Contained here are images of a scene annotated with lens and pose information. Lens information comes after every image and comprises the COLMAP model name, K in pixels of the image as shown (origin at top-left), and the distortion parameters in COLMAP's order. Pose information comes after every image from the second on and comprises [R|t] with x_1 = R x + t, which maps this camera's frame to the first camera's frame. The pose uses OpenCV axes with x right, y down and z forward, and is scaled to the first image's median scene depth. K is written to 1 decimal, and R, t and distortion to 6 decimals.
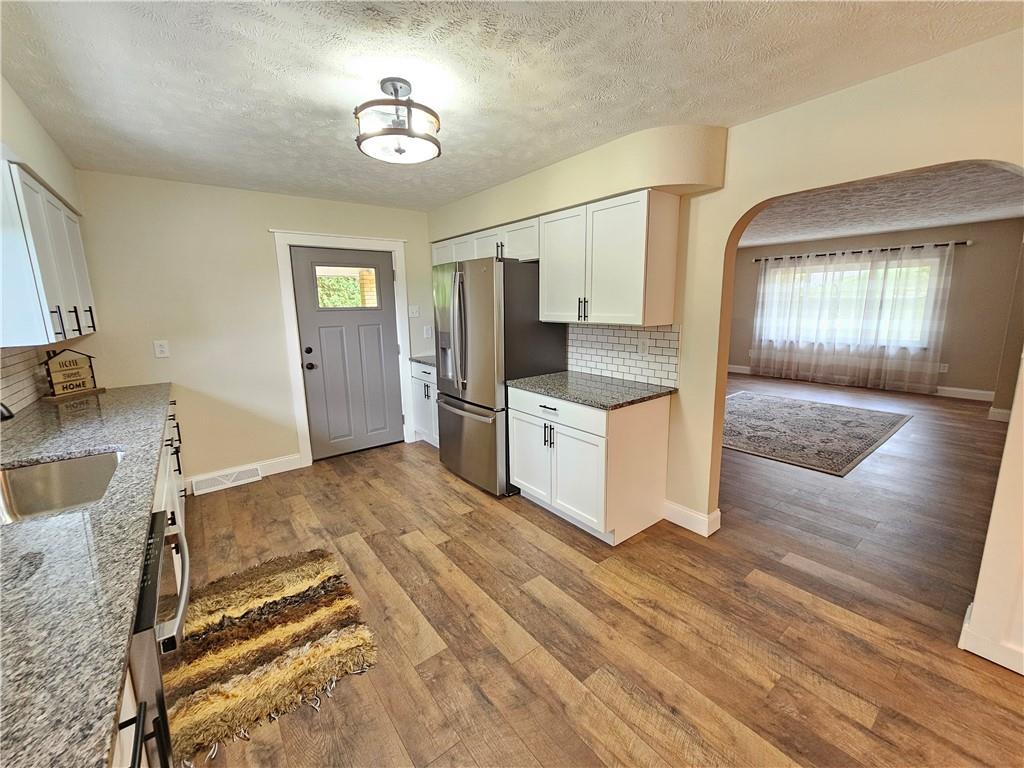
lens RADIAL K [[417.2, 0, 516.4], [0, 417.2, 379.9], [0, 0, 1]] dist [0.002161, 0.000157]
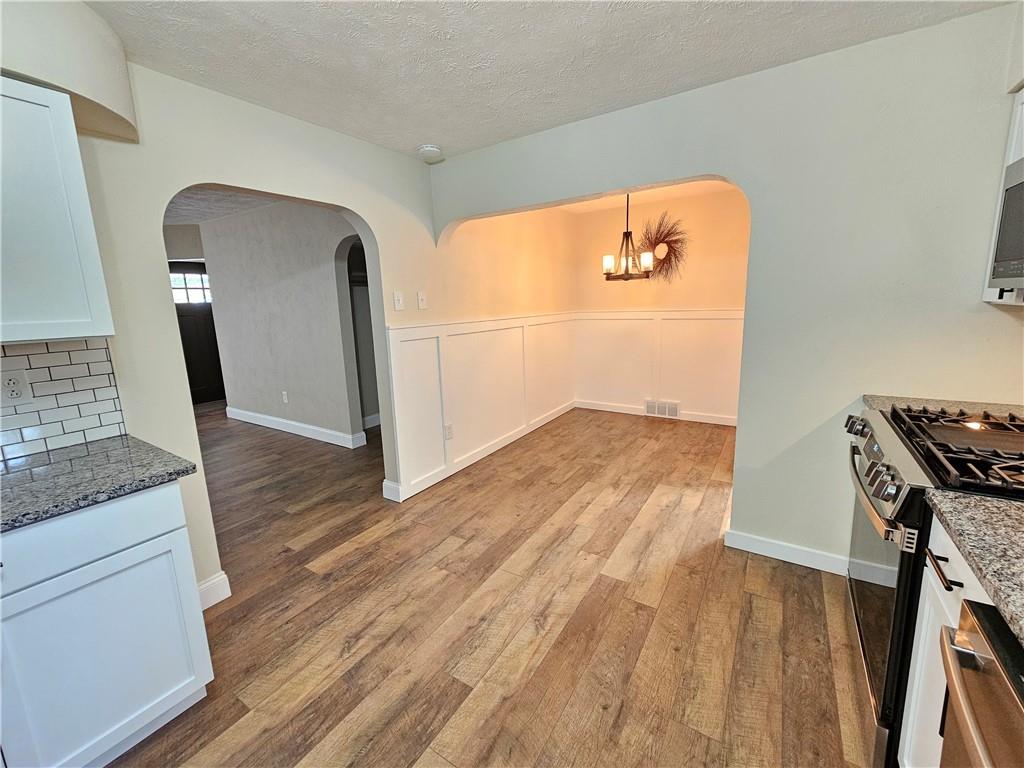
lens RADIAL K [[417.2, 0, 515.5], [0, 417.2, 378.1], [0, 0, 1]] dist [0.002161, 0.000157]
pose [[-0.323836, -0.150999, 0.933986, -0.543925], [0.207916, 0.951692, 0.225951, -0.113886], [-0.922985, 0.267361, -0.276797, 0.825360]]
